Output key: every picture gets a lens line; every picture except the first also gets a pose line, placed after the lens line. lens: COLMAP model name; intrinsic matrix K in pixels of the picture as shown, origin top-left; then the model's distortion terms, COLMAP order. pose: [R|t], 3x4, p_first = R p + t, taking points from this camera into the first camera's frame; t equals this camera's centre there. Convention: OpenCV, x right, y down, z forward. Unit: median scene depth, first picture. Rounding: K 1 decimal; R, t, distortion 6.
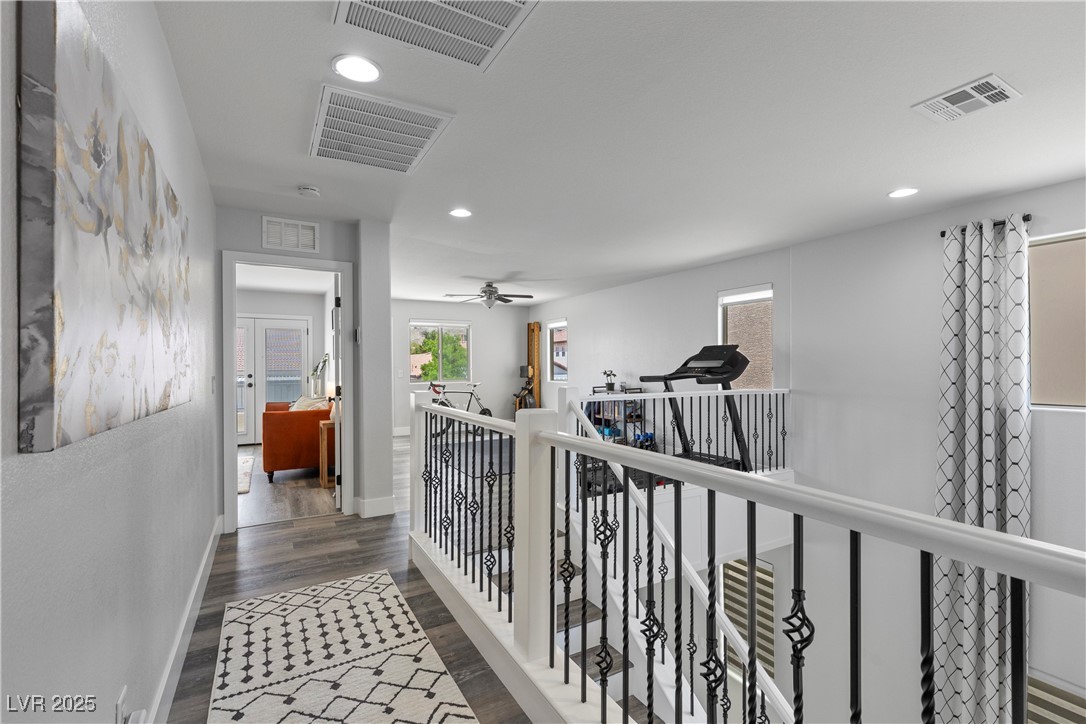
lens RADIAL K [[491.9, 0, 543.1], [0, 491.9, 365.6], [0, 0, 1]] dist [0.004934, -0.001909]
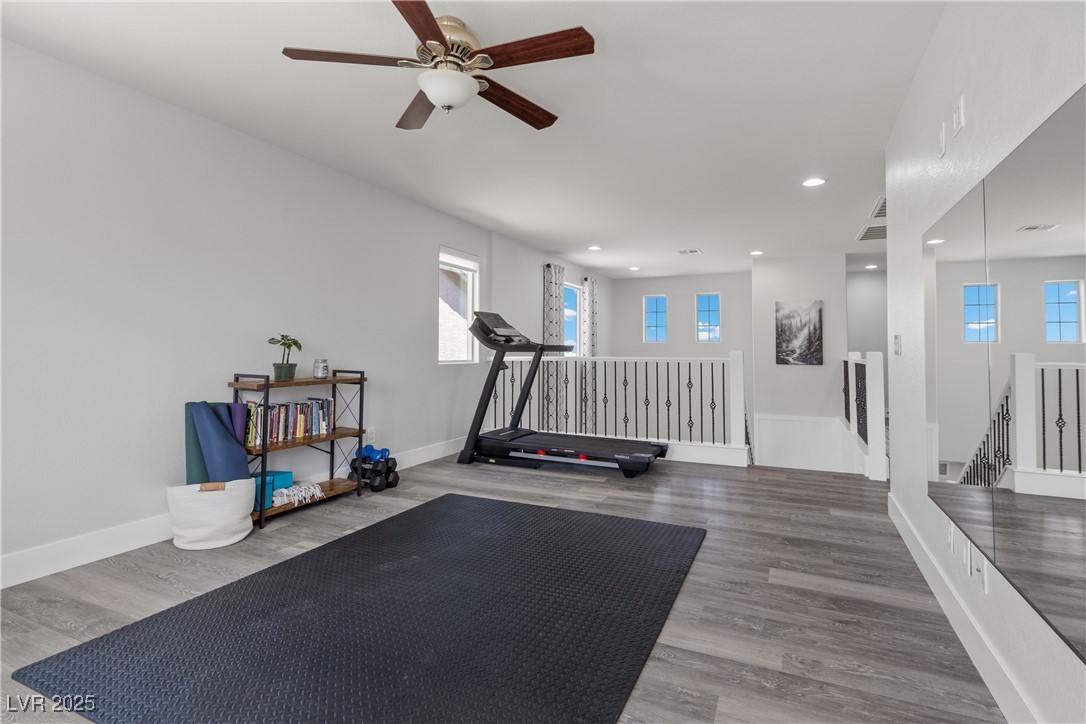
lens RADIAL K [[524.9, 0, 553.8], [0, 524.9, 335.5], [0, 0, 1]] dist [-0.000176, -0.001765]
pose [[-0.593141, 0.023244, 0.804763, -0.291228], [-0.002909, 0.999515, -0.031014, 0.018527], [-0.805093, -0.020736, -0.592786, 0.839760]]
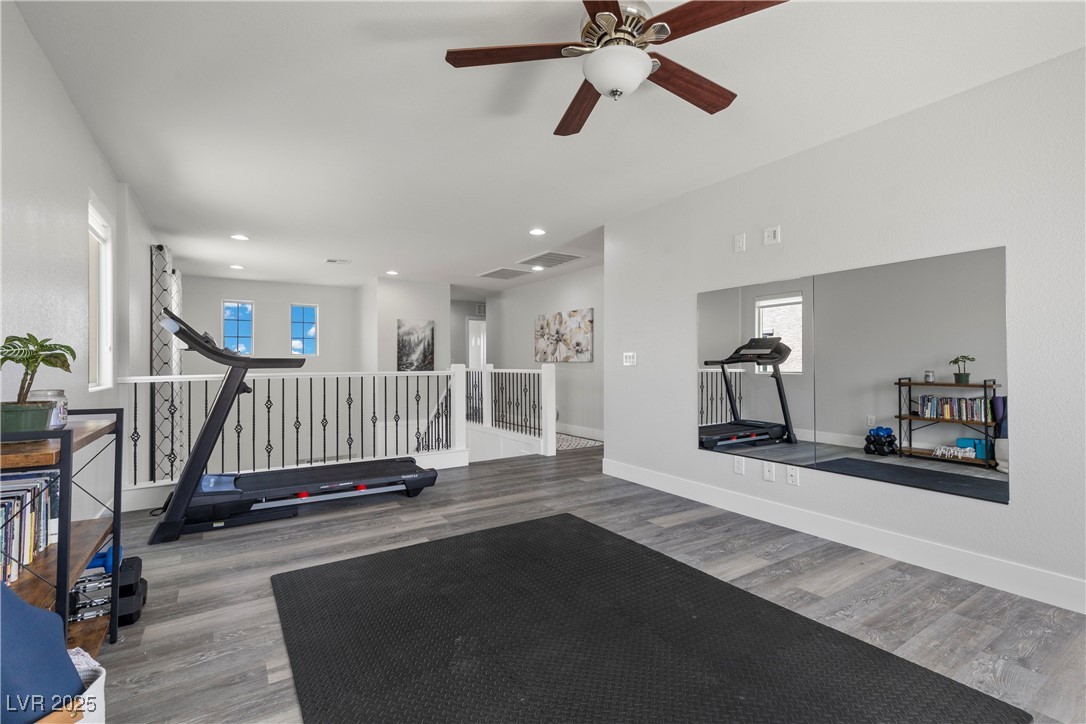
lens RADIAL K [[491.9, 0, 542.5], [0, 491.9, 358.4], [0, 0, 1]] dist [0.004934, -0.001909]
pose [[-0.997878, 0.008935, -0.064490, -0.039964], [0.009551, 0.999912, -0.009256, 0.017151], [0.064402, -0.009852, -0.997875, 0.932429]]
